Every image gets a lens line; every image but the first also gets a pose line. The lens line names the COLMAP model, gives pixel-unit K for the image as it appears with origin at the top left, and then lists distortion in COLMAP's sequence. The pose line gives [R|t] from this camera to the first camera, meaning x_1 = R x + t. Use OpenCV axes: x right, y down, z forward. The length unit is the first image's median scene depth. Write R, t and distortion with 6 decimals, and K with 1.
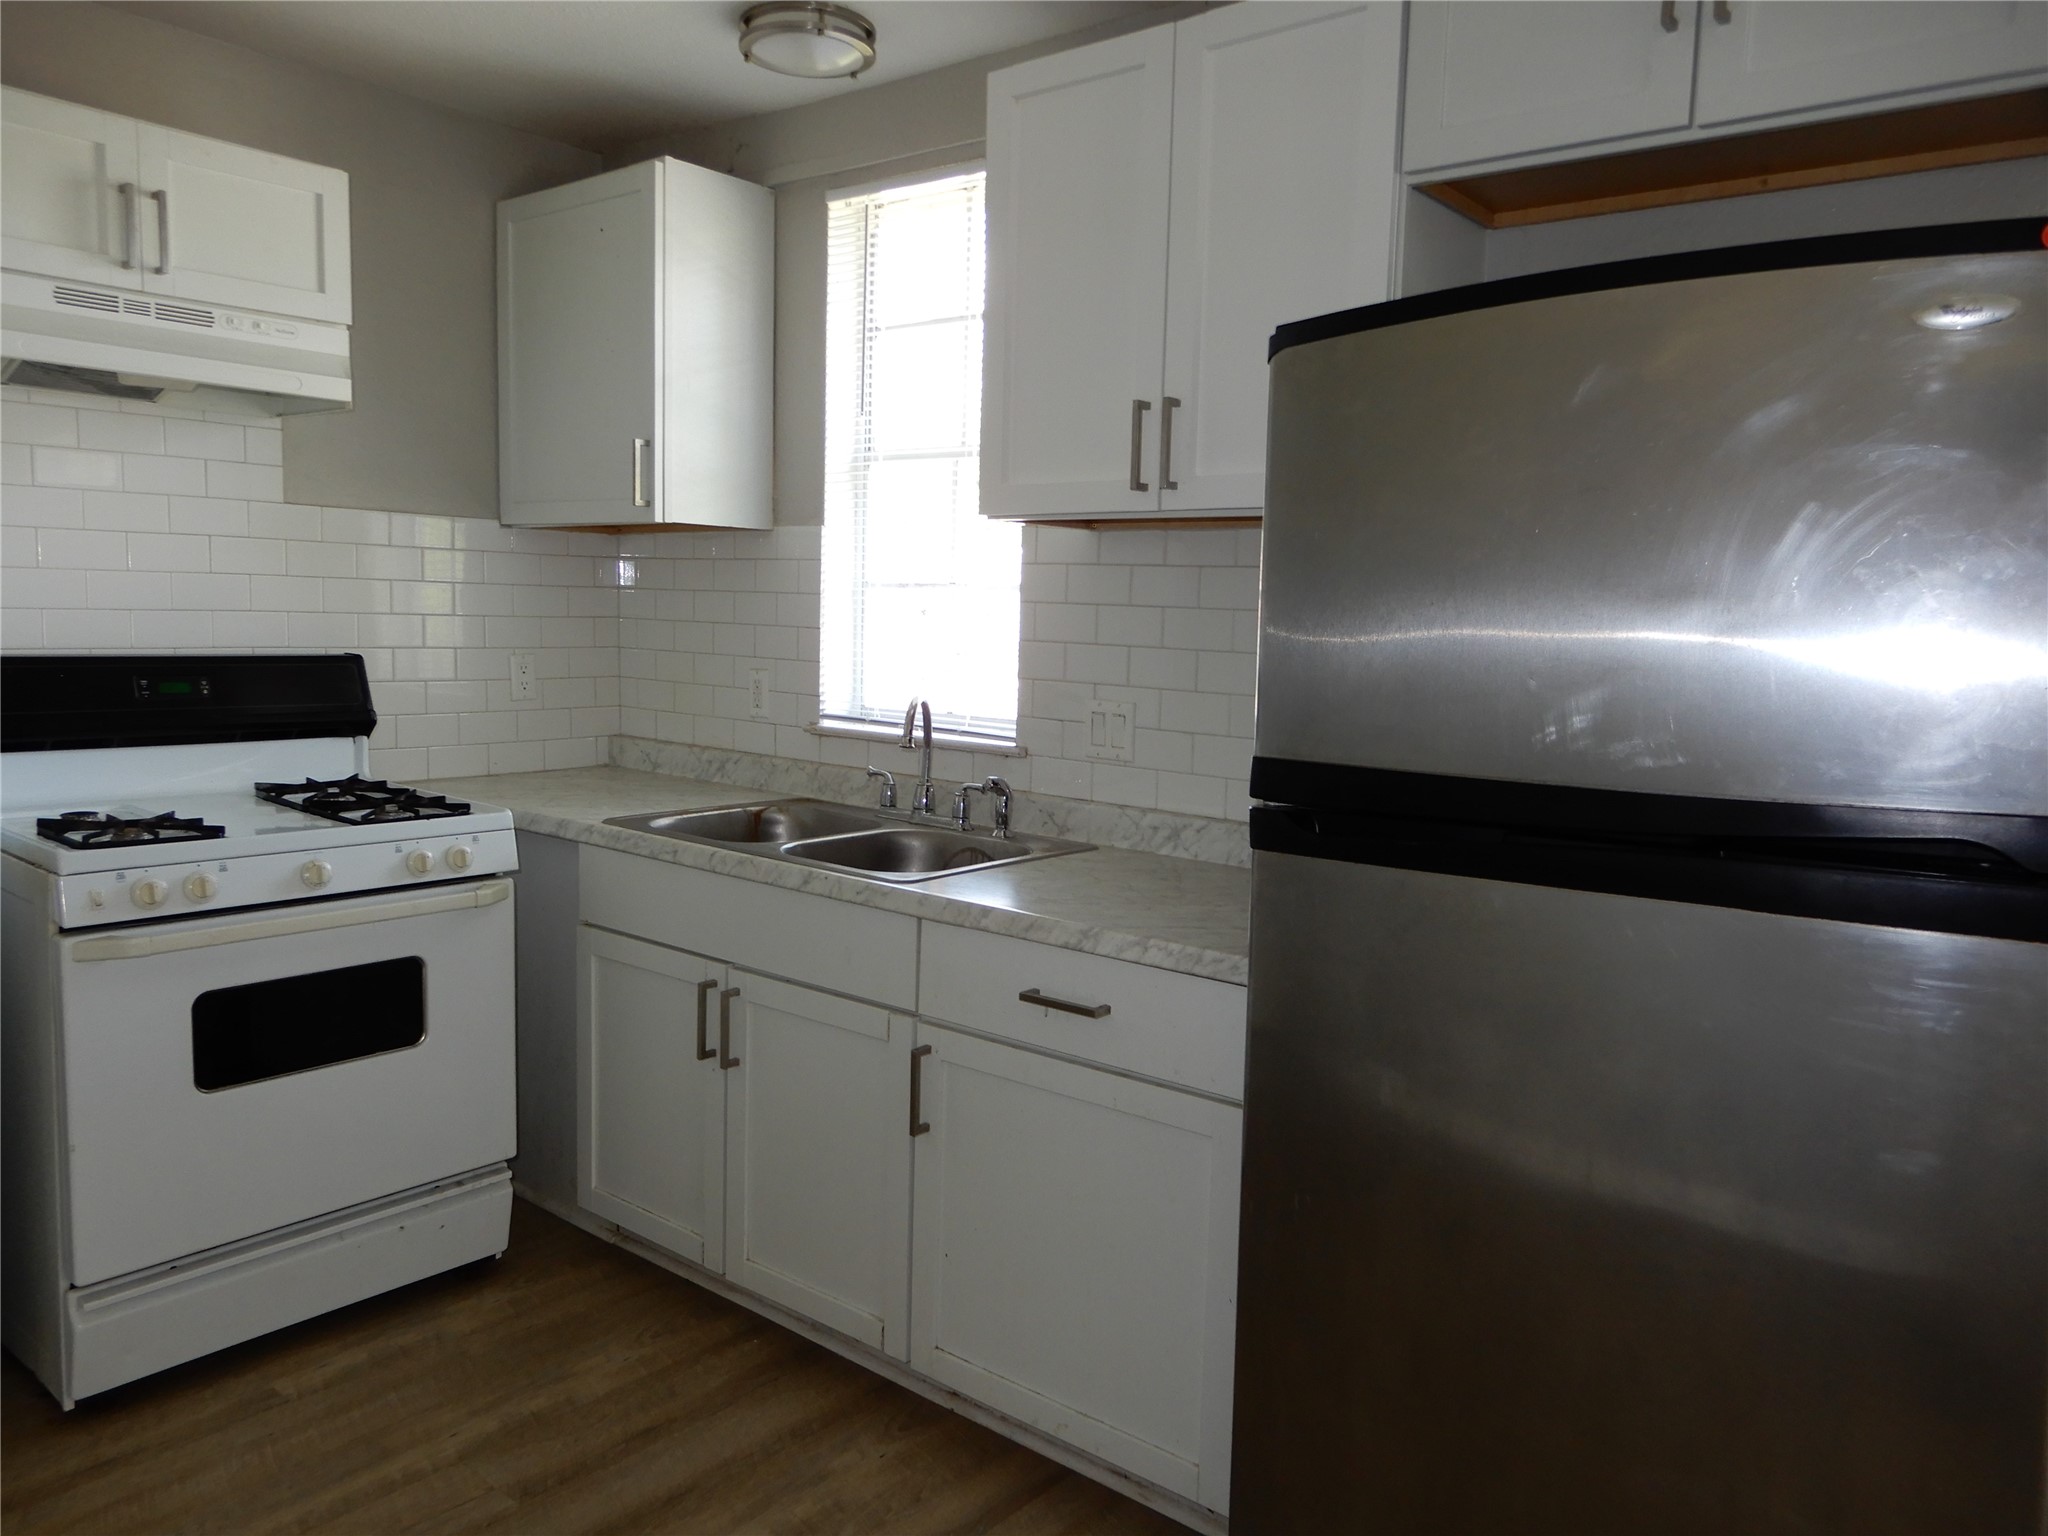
lens RADIAL K [[1461.4, 0, 1031.7], [0, 1461.4, 762.4], [0, 0, 1]] dist [0.001575, -0.000067]
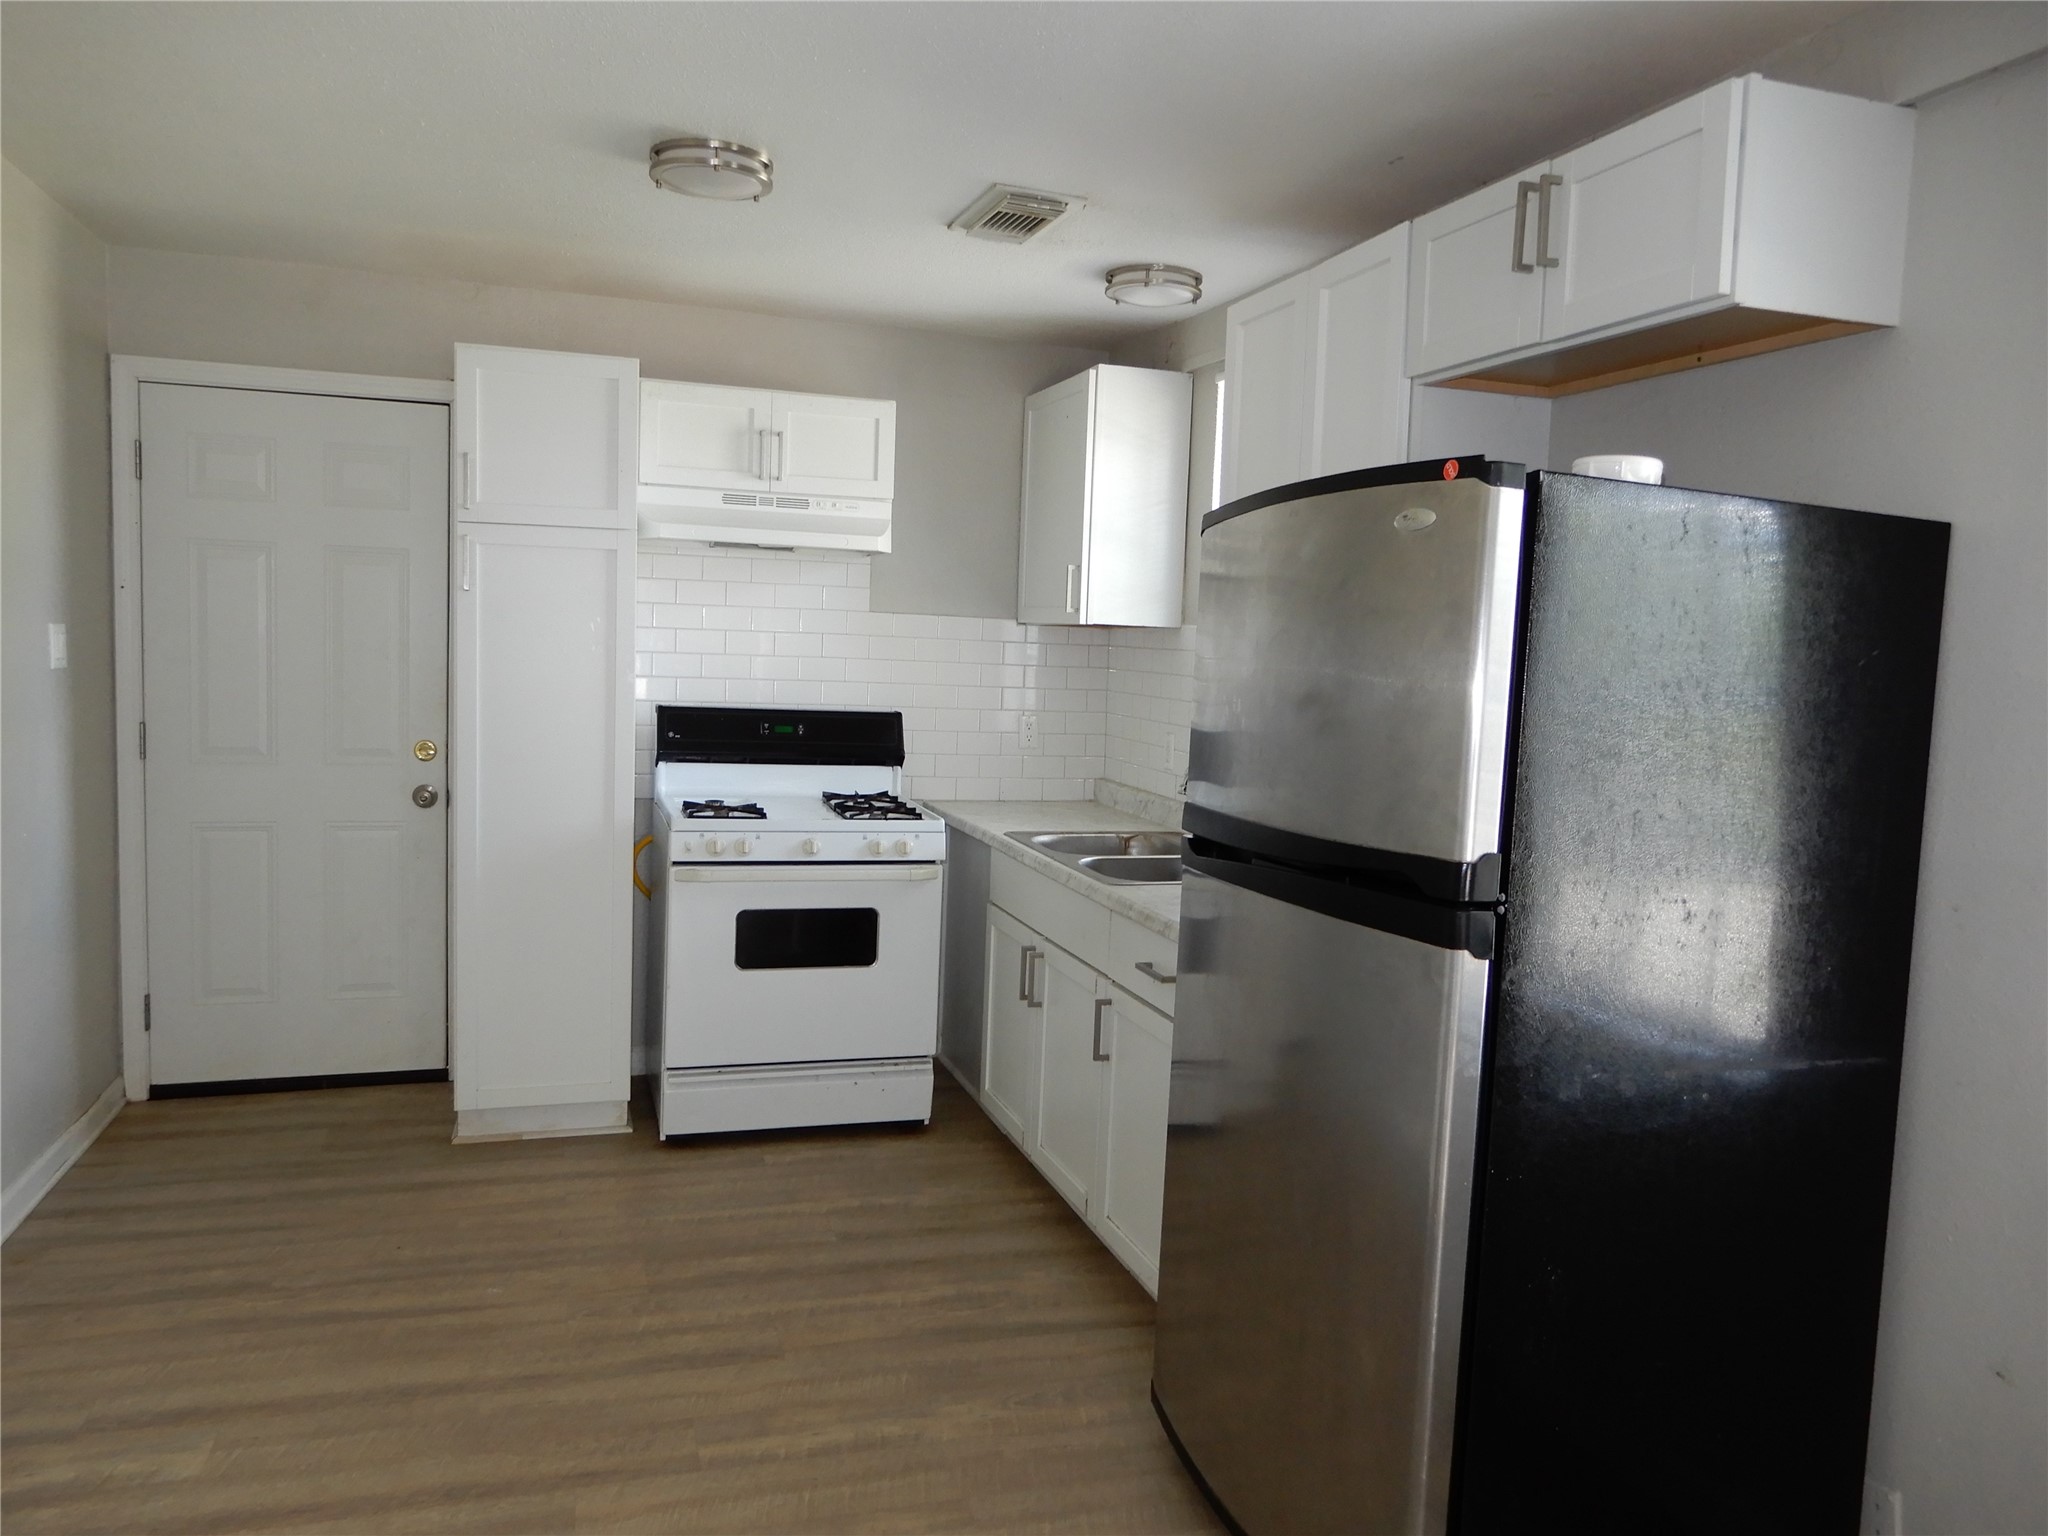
lens RADIAL K [[1461.4, 0, 1032.0], [0, 1461.4, 764.1], [0, 0, 1]] dist [0.001575, -0.000067]
pose [[0.841346, 0.050713, -0.538113, 0.545654], [-0.073213, 0.997106, -0.020499, 0.000112], [0.535516, 0.056644, 0.842624, -0.222952]]
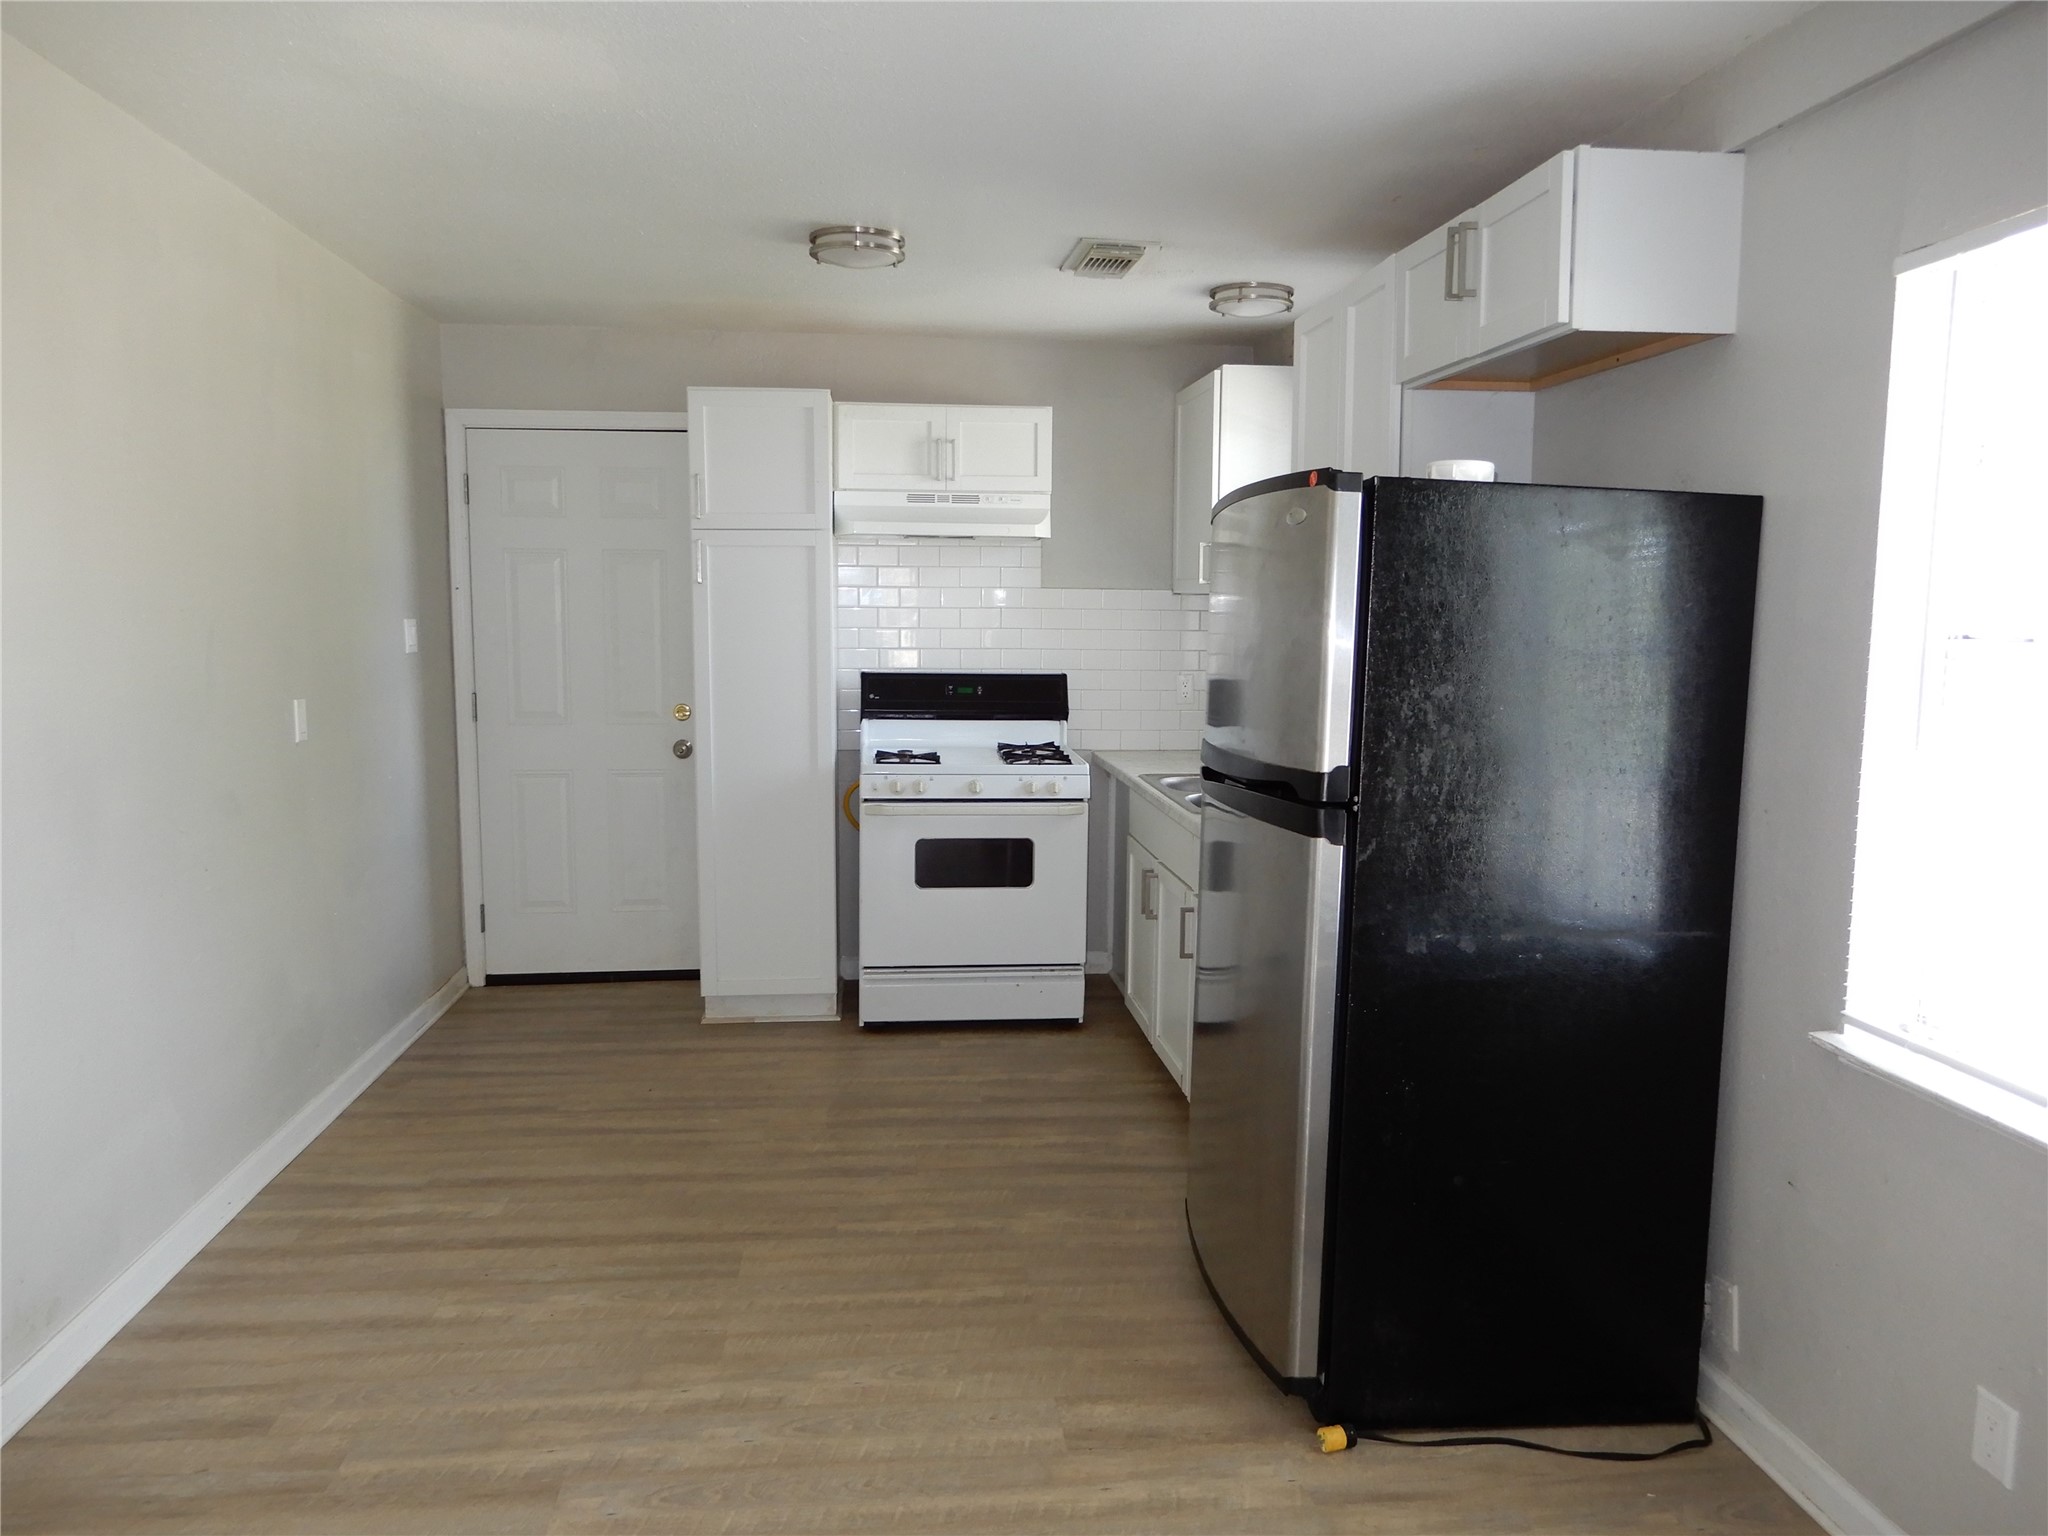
lens RADIAL K [[1461.4, 0, 1032.5], [0, 1461.4, 761.7], [0, 0, 1]] dist [0.001575, -0.000067]
pose [[0.713745, 0.055784, -0.698181, 0.864518], [-0.063490, 0.997872, 0.014823, 0.008539], [0.697523, 0.033748, 0.715768, -0.320427]]
